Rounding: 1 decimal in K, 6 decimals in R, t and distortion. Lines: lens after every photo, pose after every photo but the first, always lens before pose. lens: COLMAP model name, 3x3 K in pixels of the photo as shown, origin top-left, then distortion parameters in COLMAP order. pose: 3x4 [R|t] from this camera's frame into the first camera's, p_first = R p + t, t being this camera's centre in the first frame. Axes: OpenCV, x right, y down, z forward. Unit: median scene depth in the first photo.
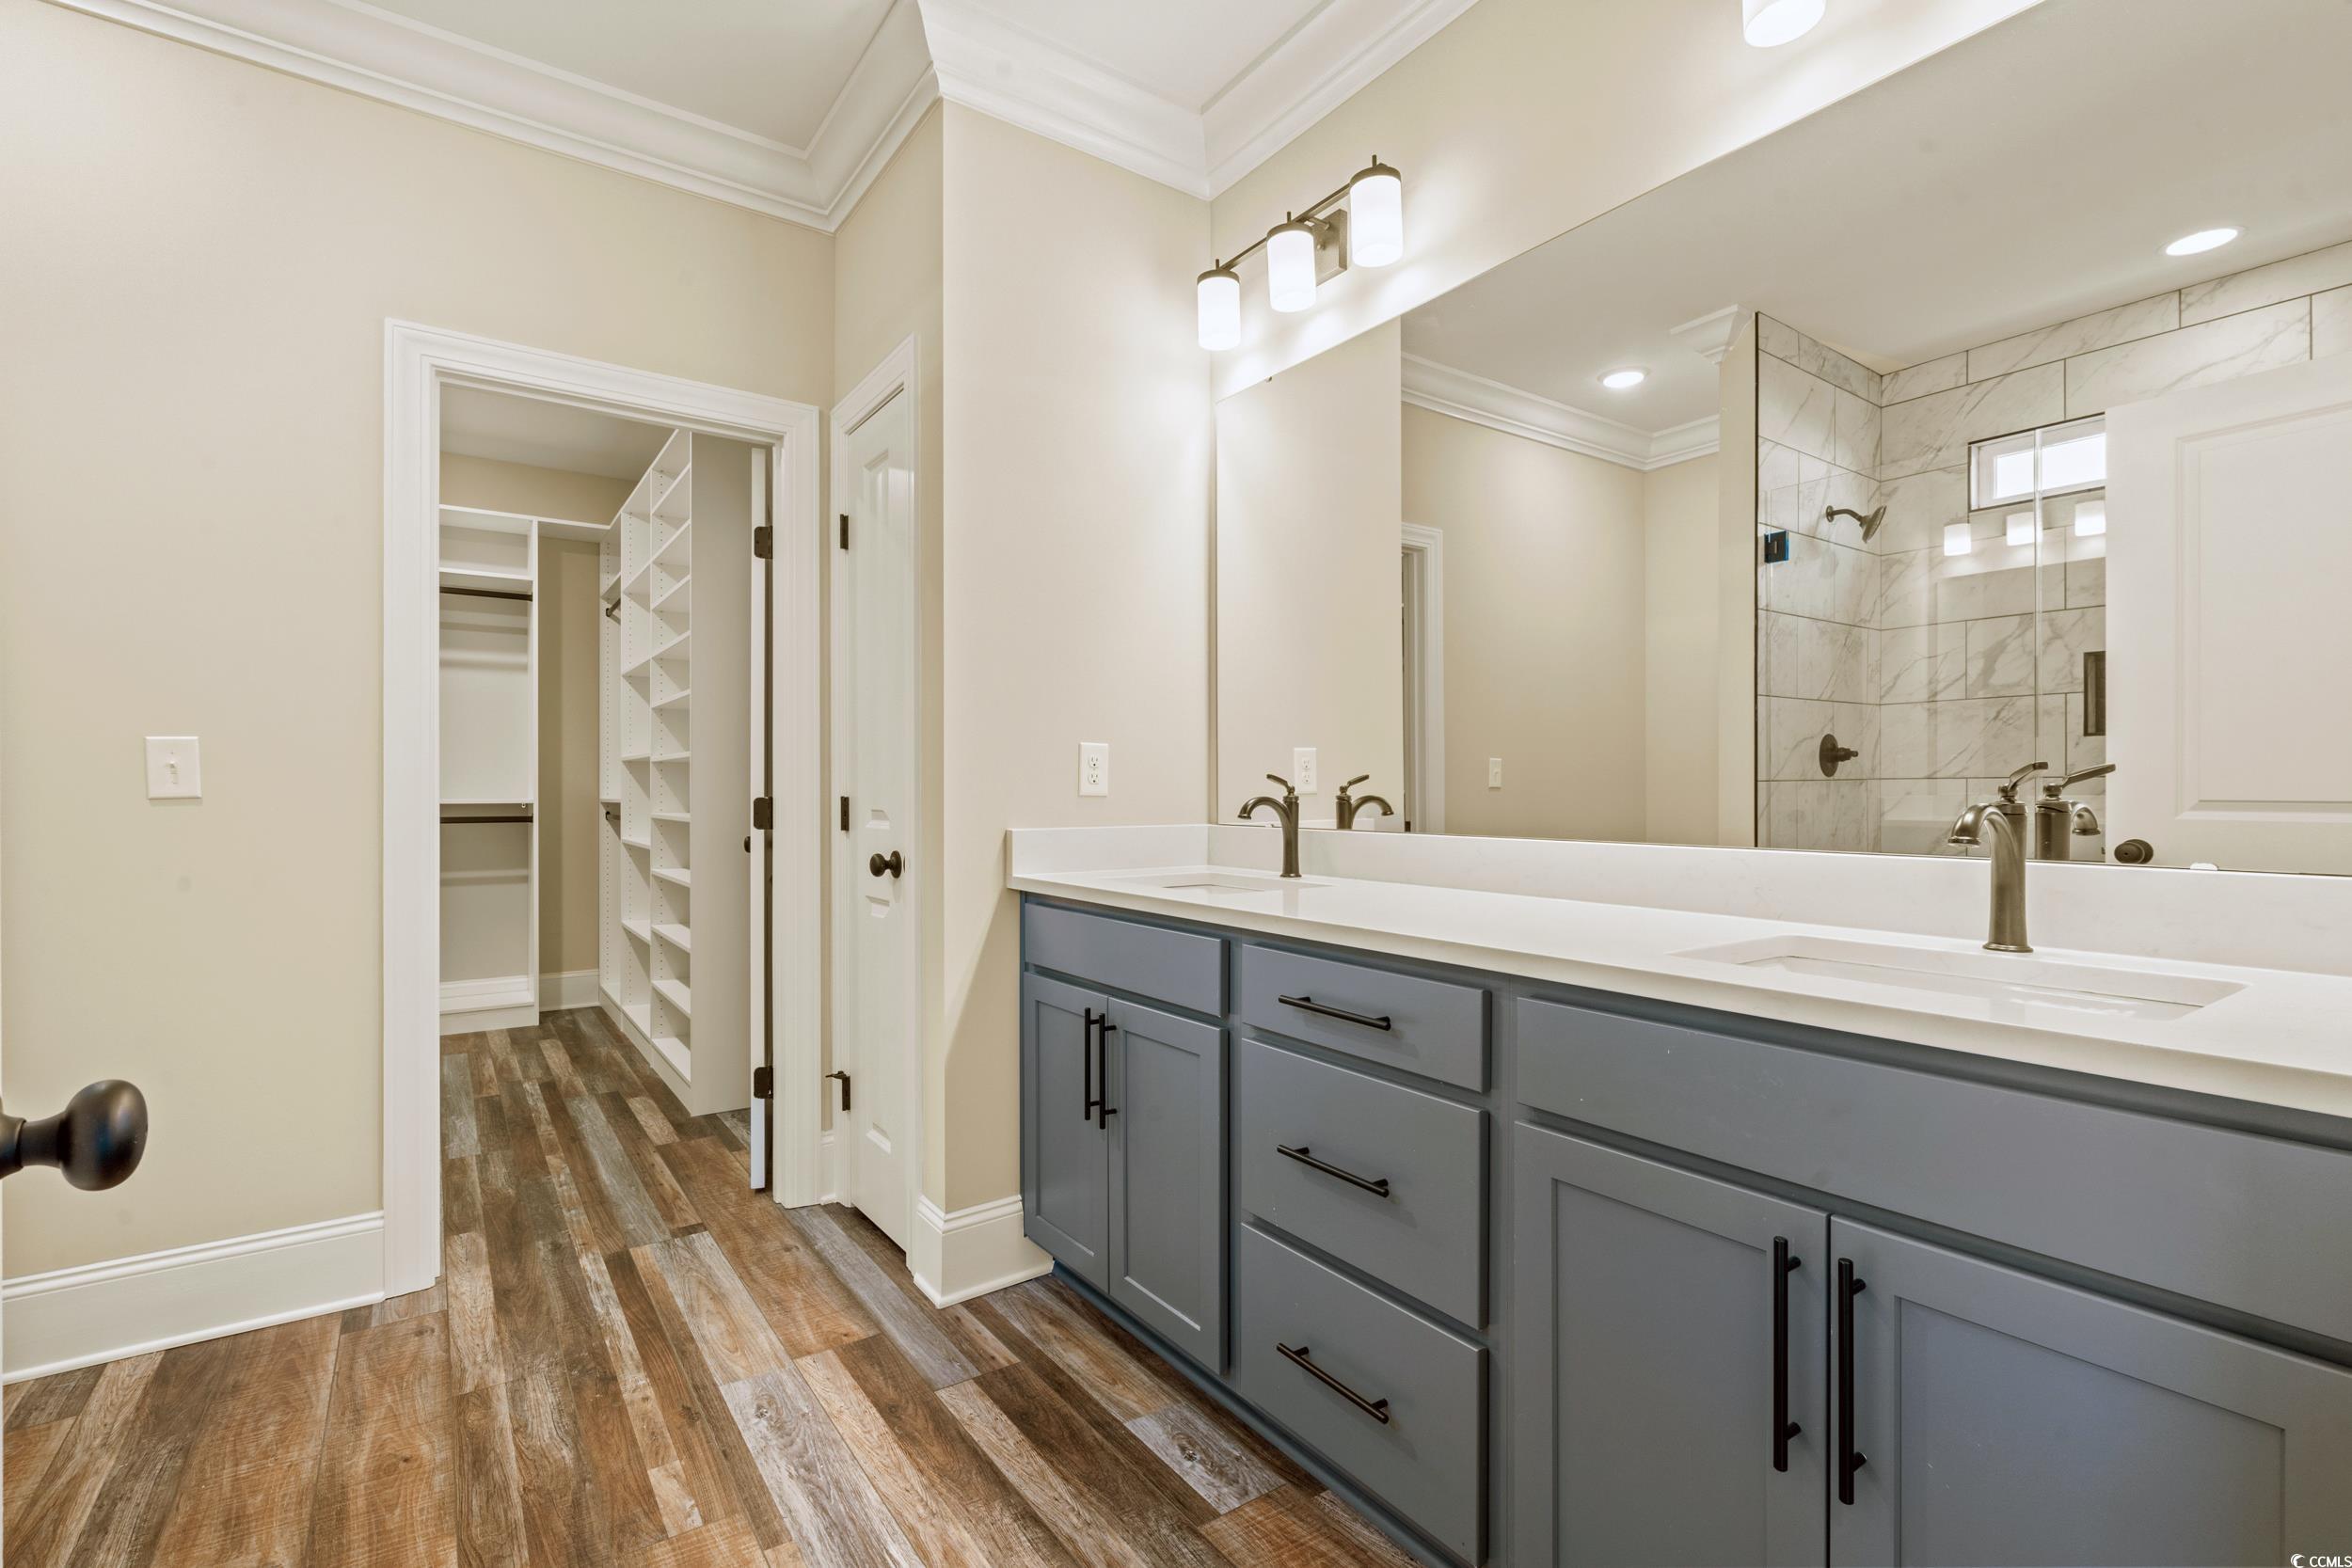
lens RADIAL K [[1066.8, 0, 1169.3], [0, 1066.8, 781.3], [0, 0, 1]] dist [-0.001709, -0.000274]
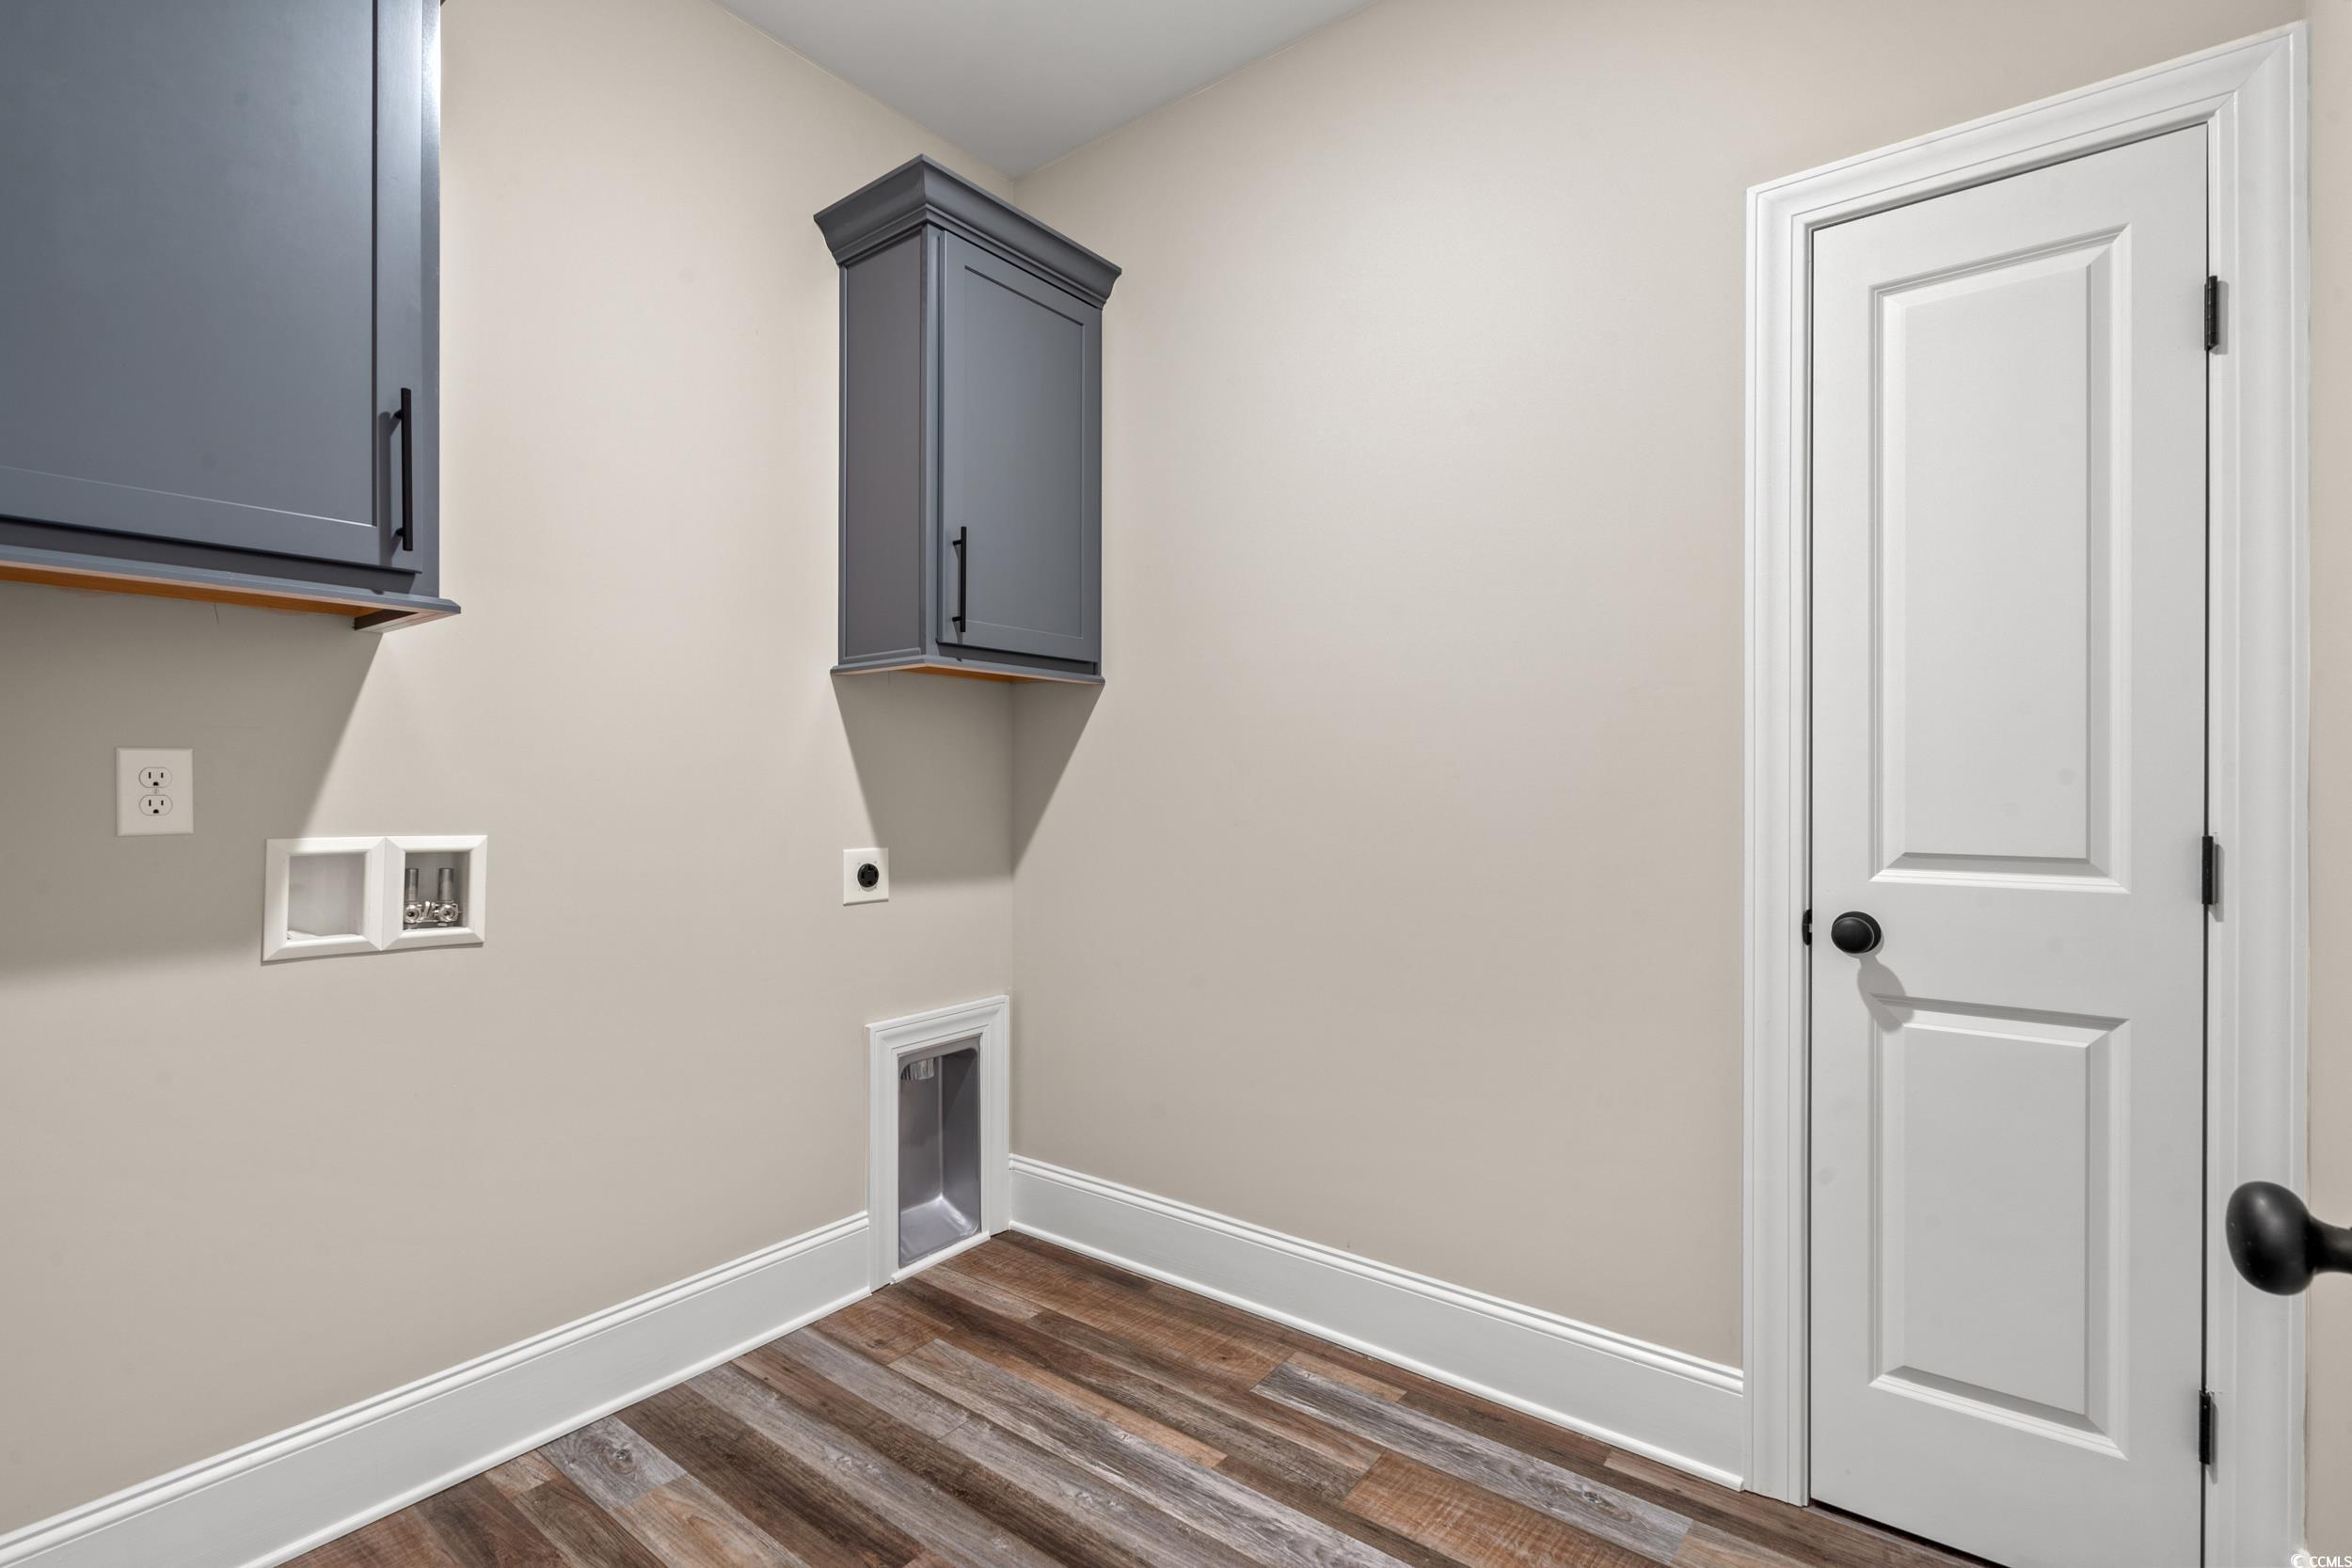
lens RADIAL K [[1066.8, 0, 1169.3], [0, 1066.8, 781.3], [0, 0, 1]] dist [-0.001709, -0.000274]
pose [[-0.954060, 0.001761, -0.299610, -0.545706], [0.001533, 0.999998, 0.000997, -0.015606], [0.299611, 0.000492, -0.954061, 1.992966]]
